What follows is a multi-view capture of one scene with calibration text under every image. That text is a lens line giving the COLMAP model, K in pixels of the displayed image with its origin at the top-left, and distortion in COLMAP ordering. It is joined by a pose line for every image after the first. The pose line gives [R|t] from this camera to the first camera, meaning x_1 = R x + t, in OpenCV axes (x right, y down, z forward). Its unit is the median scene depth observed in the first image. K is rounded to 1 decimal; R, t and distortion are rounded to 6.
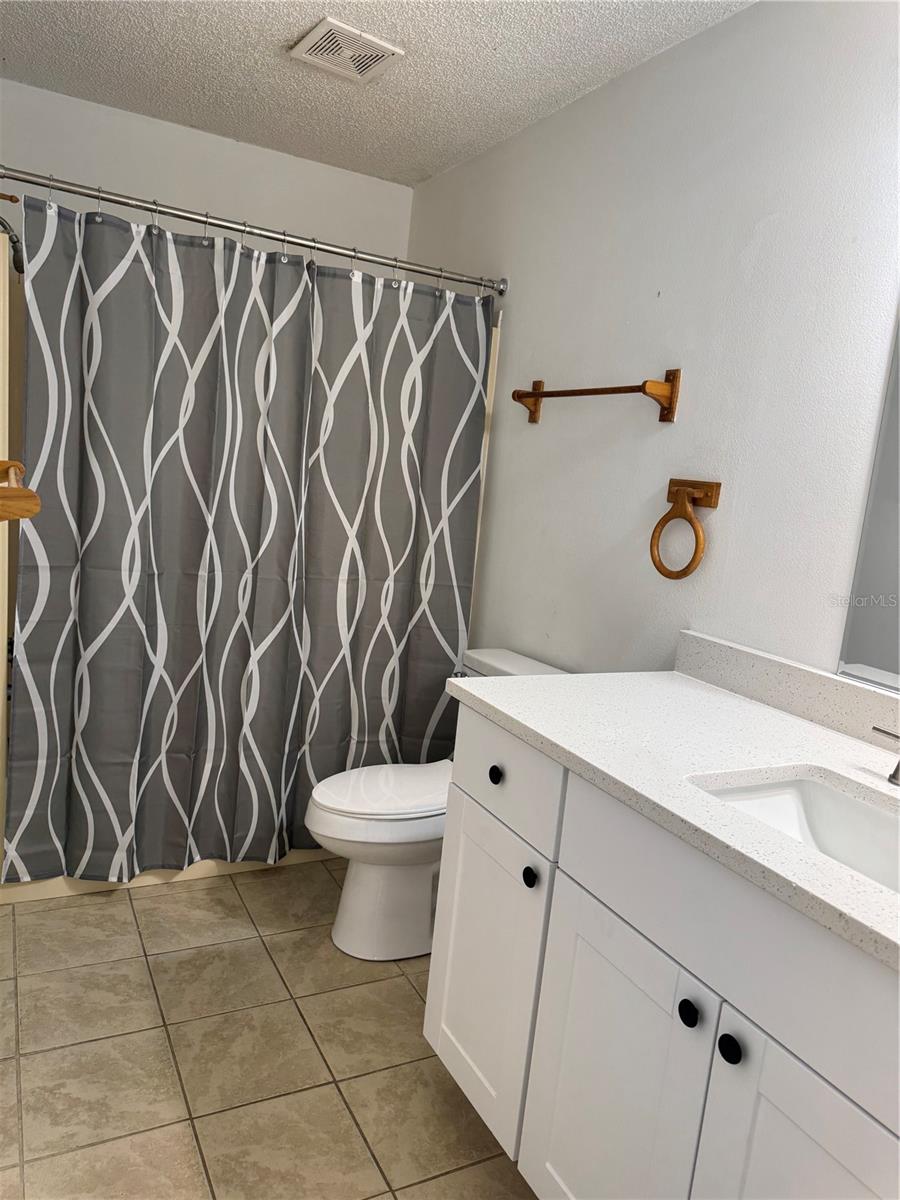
lens RADIAL K [[847.7, 0, 450.0], [0, 847.7, 600.0], [0, 0, 1]] dist [0.057781, -0.073691]
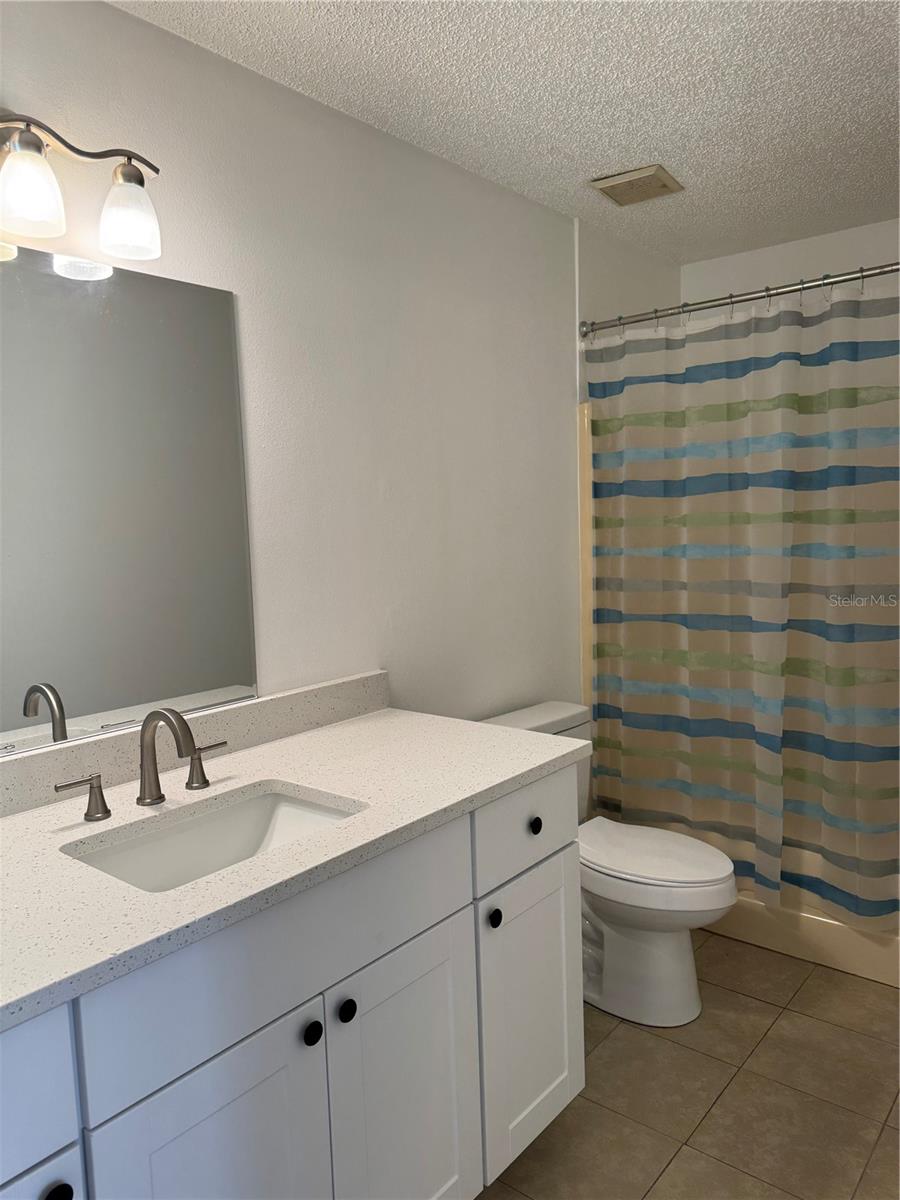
lens RADIAL K [[847.7, 0, 450.0], [0, 847.7, 600.0], [0, 0, 1]] dist [0.057781, -0.073691]
pose [[-0.396998, -0.171507, 0.901653, -0.694908], [0.140792, 0.959379, 0.244478, -0.302152], [-0.906957, 0.224003, -0.356724, 1.107041]]
